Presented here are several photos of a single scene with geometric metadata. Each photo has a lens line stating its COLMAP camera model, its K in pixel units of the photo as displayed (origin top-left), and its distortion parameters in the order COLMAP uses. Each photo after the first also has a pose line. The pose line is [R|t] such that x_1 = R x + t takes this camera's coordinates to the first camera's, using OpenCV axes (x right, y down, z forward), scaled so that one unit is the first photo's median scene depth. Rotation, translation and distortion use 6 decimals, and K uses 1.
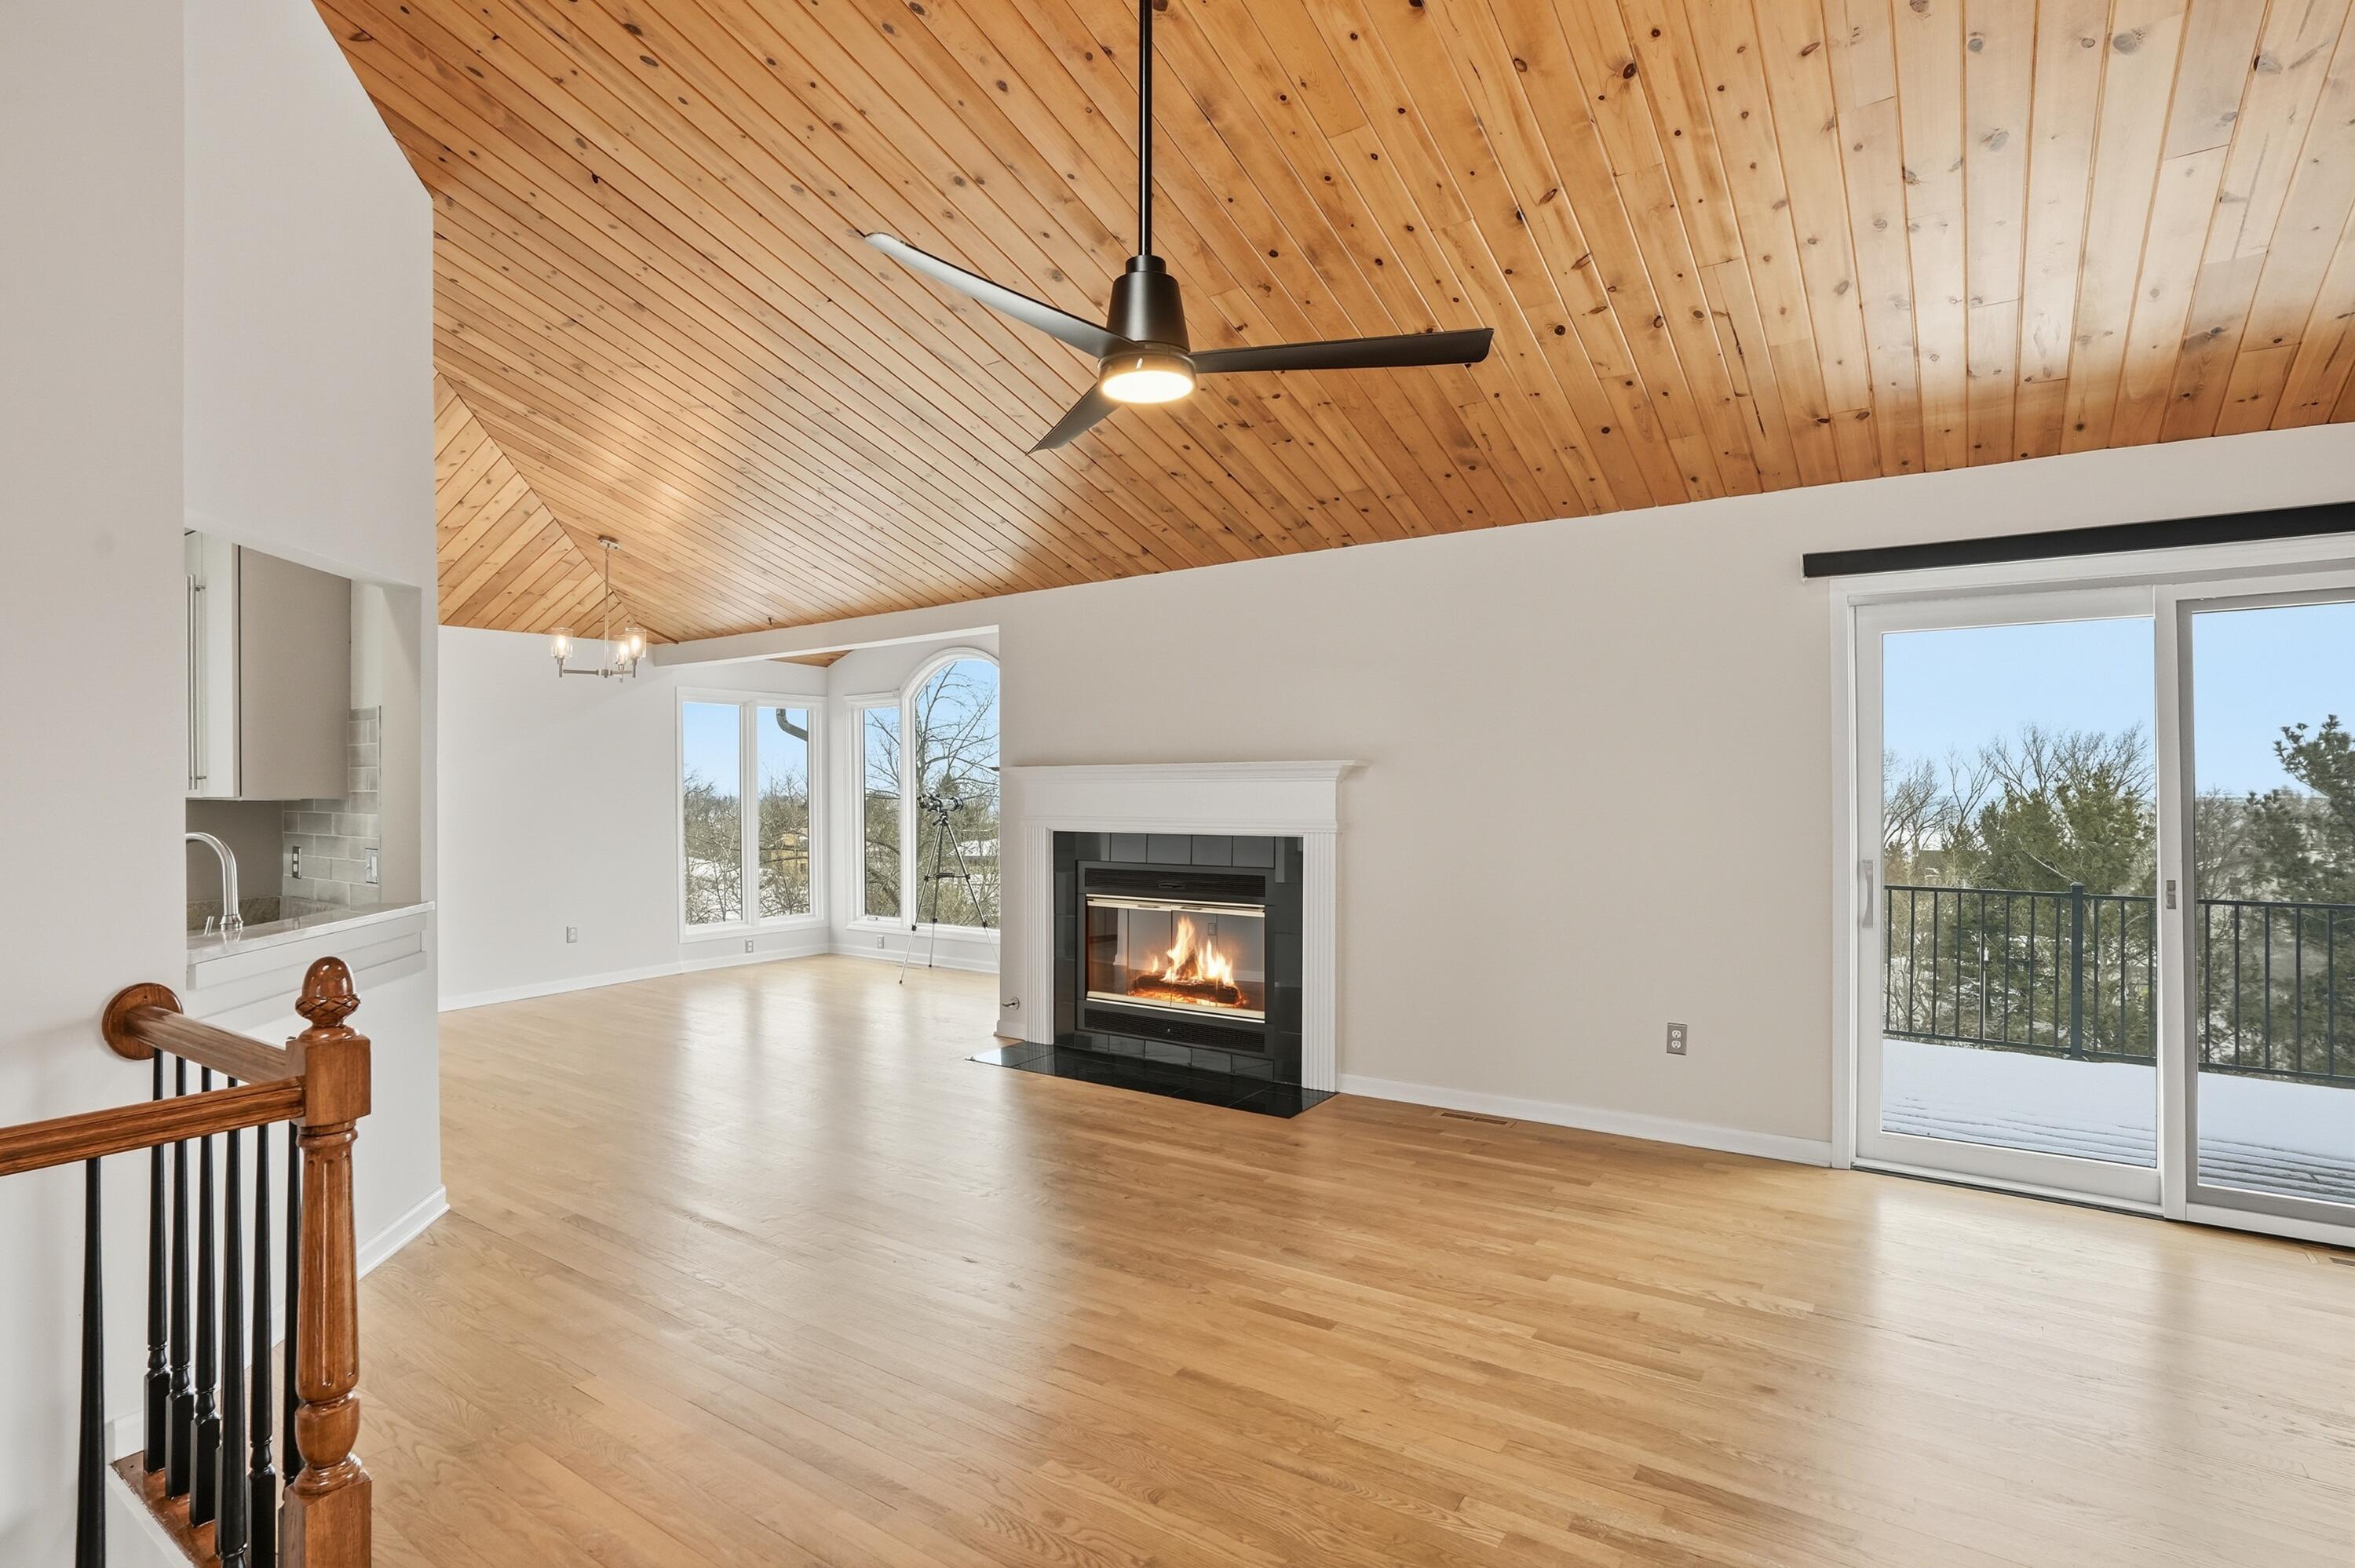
lens RADIAL K [[1151.3, 0, 1181.1], [0, 1151.3, 784.2], [0, 0, 1]] dist [-0.048993, 0.016140]
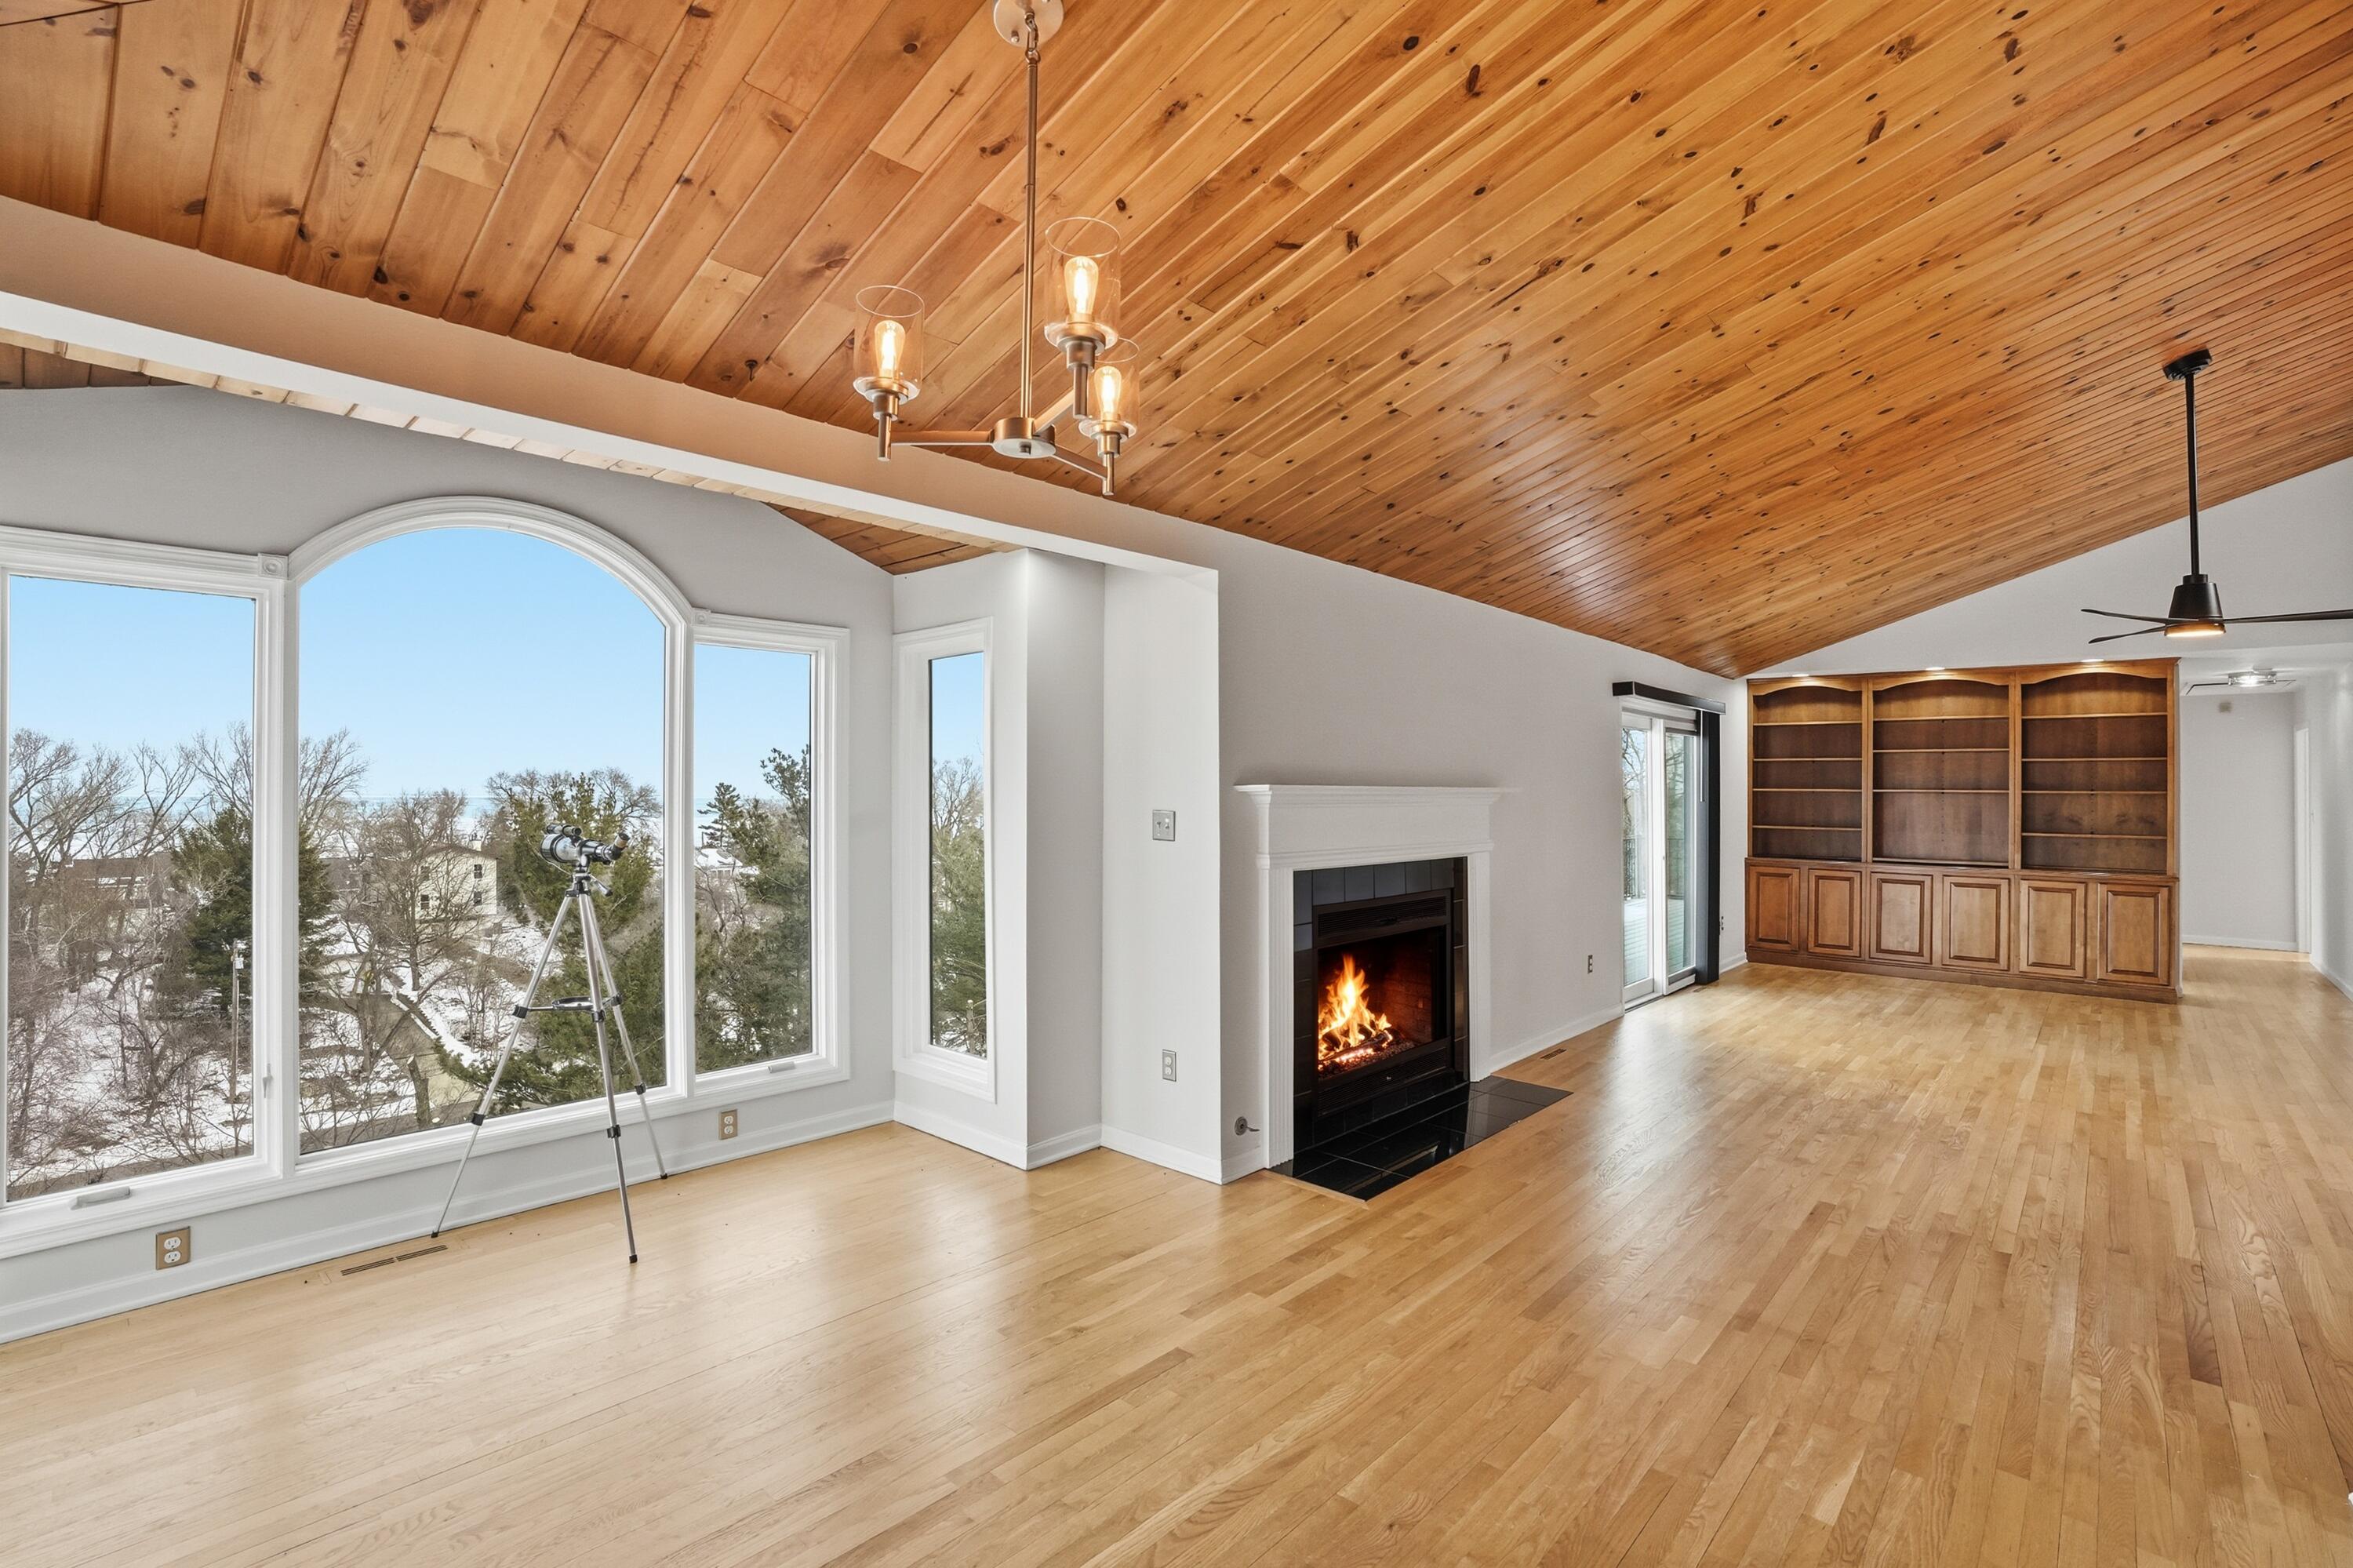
lens RADIAL K [[1080.0, 0, 1141.5], [0, 1080.0, 783.6], [0, 0, 1]] dist [-0.049048, 0.008005]
pose [[0.129401, 0.010302, 0.991539, -0.563045], [-0.010522, 0.999904, -0.009015, -0.006630], [-0.991537, -0.009267, 0.129497, 0.687889]]
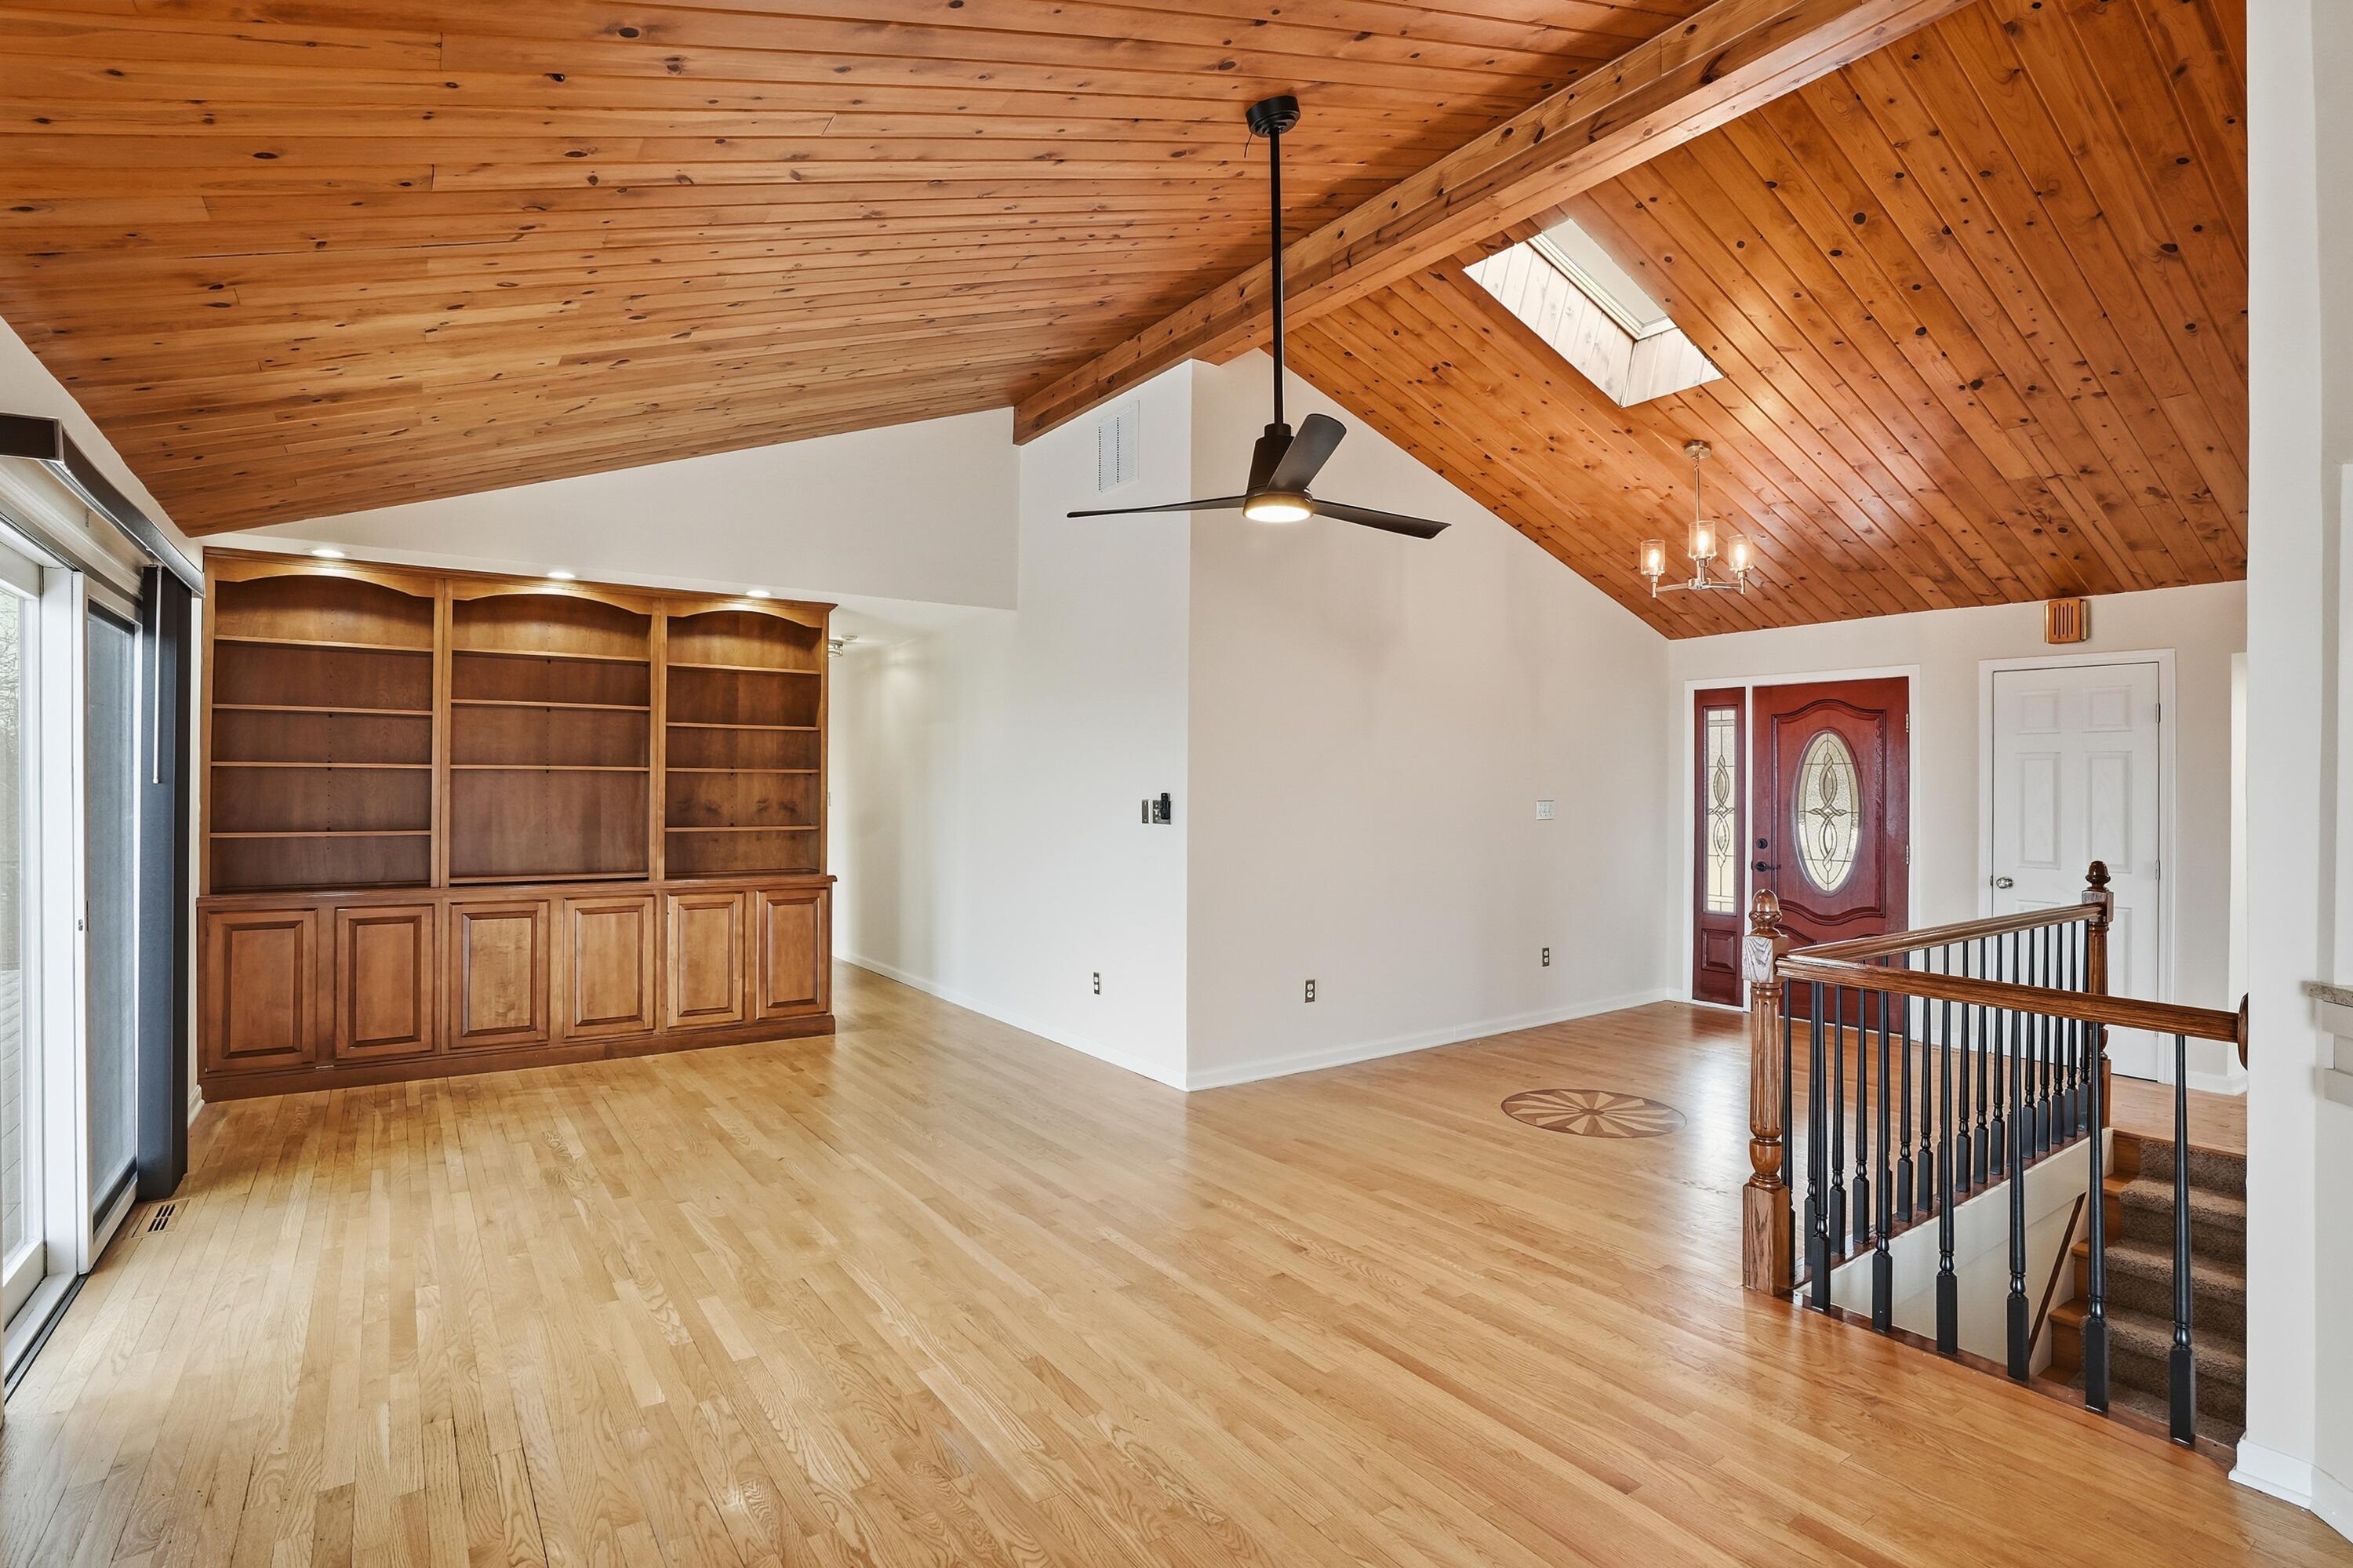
lens RADIAL K [[1150.5, 0, 1178.1], [0, 1150.5, 773.4], [0, 0, 1]] dist [-0.048993, 0.016140]
pose [[-0.946503, 0.008537, 0.322583, -0.099568], [0.002443, 0.999811, -0.019291, 0.000532], [-0.322687, -0.017471, -0.946345, 0.605631]]
